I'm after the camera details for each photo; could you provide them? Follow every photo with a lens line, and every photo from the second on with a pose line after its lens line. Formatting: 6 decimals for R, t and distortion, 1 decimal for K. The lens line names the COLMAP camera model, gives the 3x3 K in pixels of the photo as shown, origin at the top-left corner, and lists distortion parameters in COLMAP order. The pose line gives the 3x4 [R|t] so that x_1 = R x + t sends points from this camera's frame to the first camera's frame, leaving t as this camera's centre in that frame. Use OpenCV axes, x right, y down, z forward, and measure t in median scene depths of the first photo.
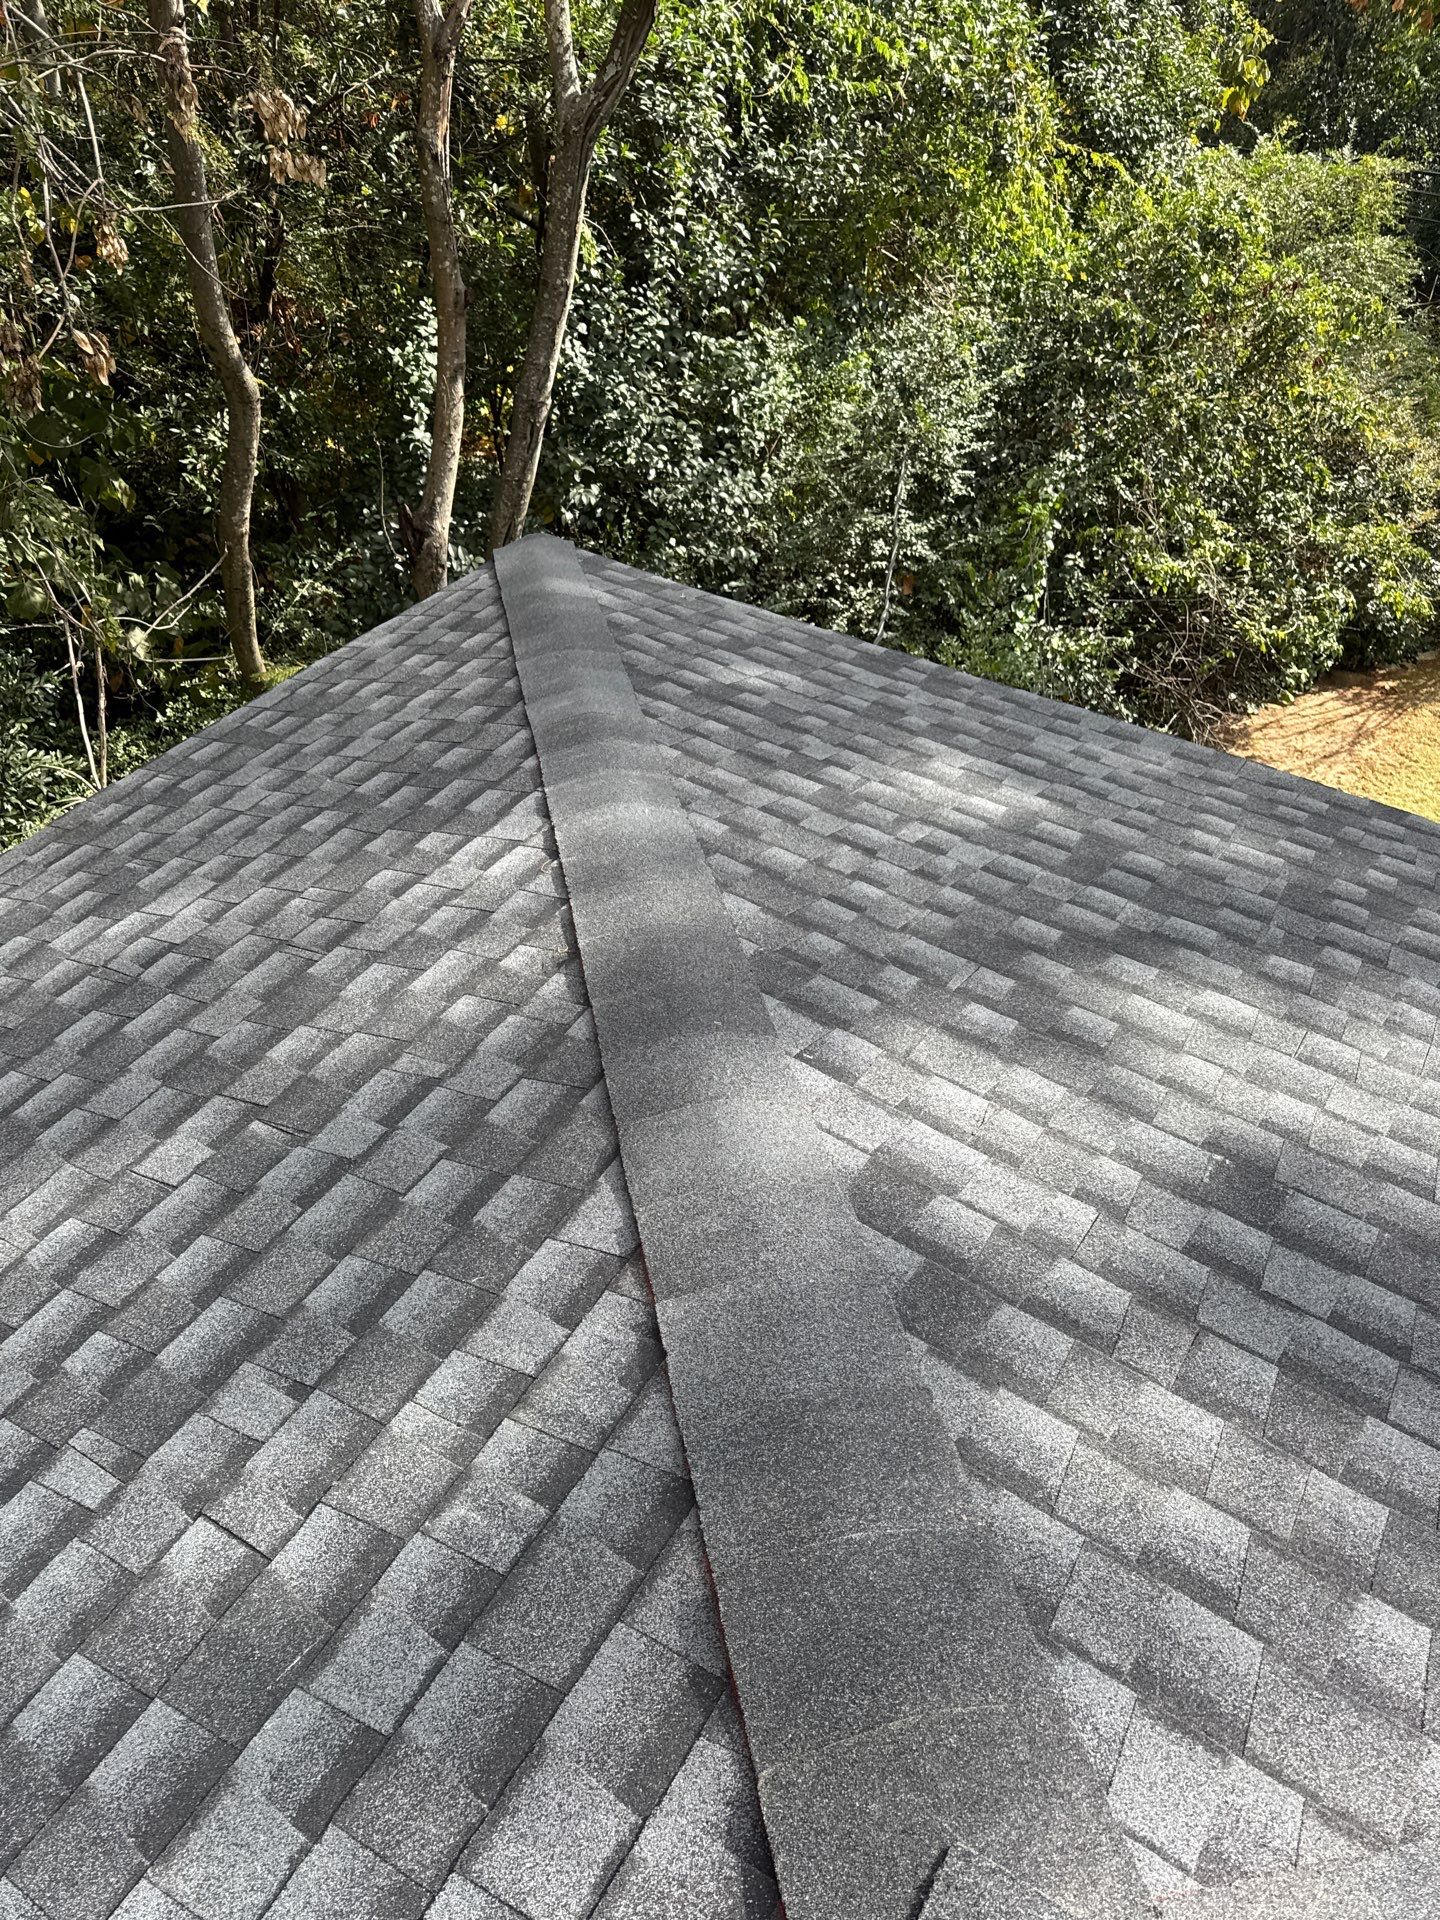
lens RADIAL K [[1373.3, 0, 720.0], [0, 1373.3, 960.0], [0, 0, 1]] dist [0.042259, -0.034320]
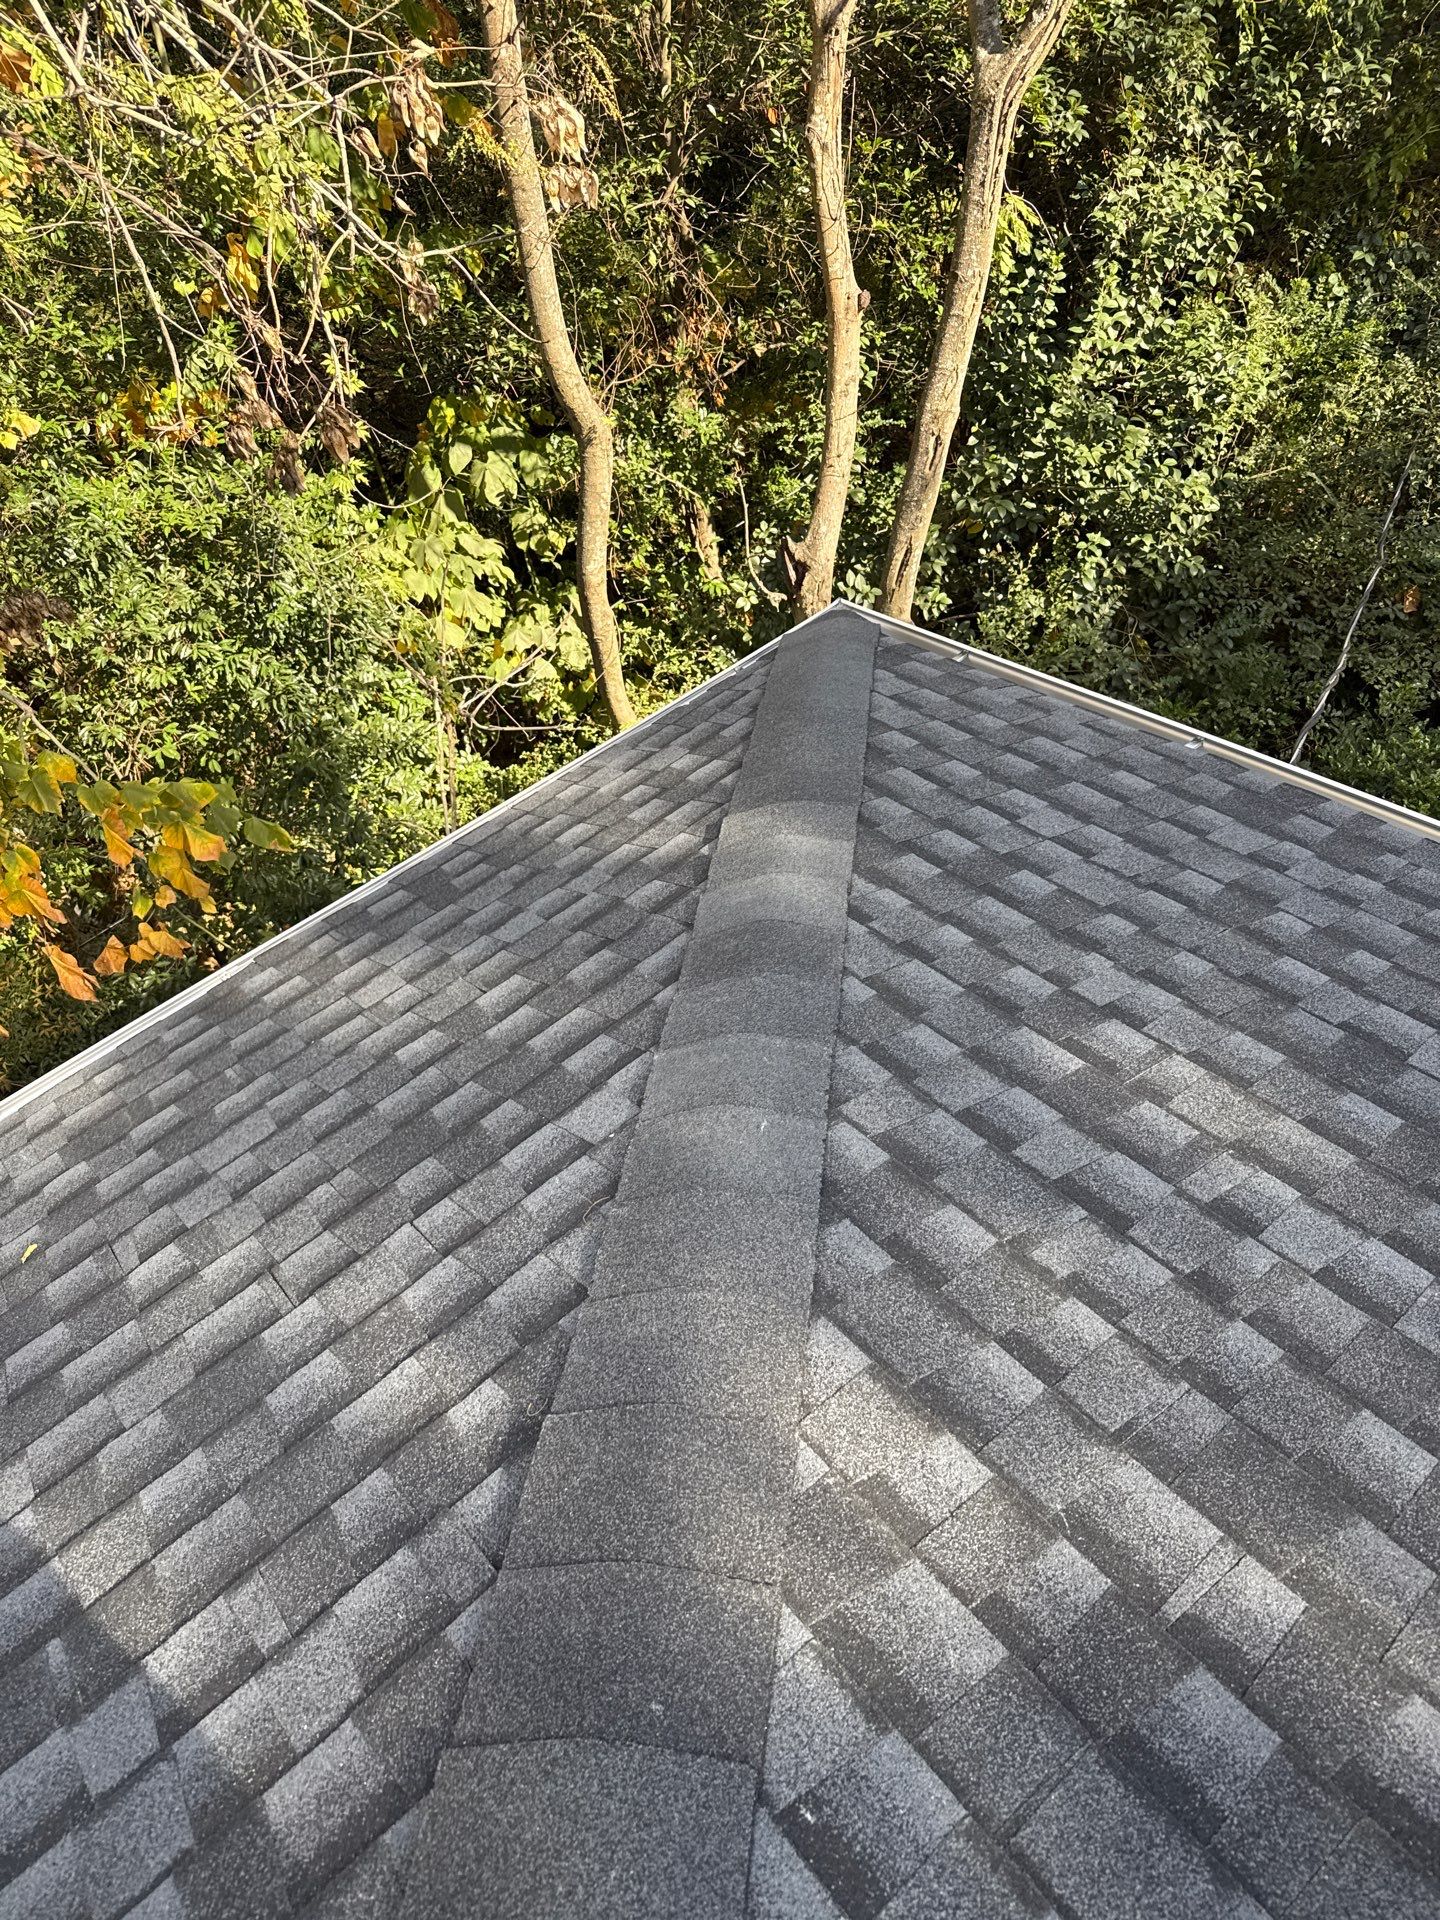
lens RADIAL K [[1366.5, 0, 708.4], [0, 1366.5, 977.8], [0, 0, 1]] dist [0.036513, -0.030162]
pose [[0.940623, 0.083336, -0.329065, 0.107113], [-0.074835, 0.996455, 0.038440, -0.163894], [0.331102, -0.011532, 0.943525, 0.295857]]
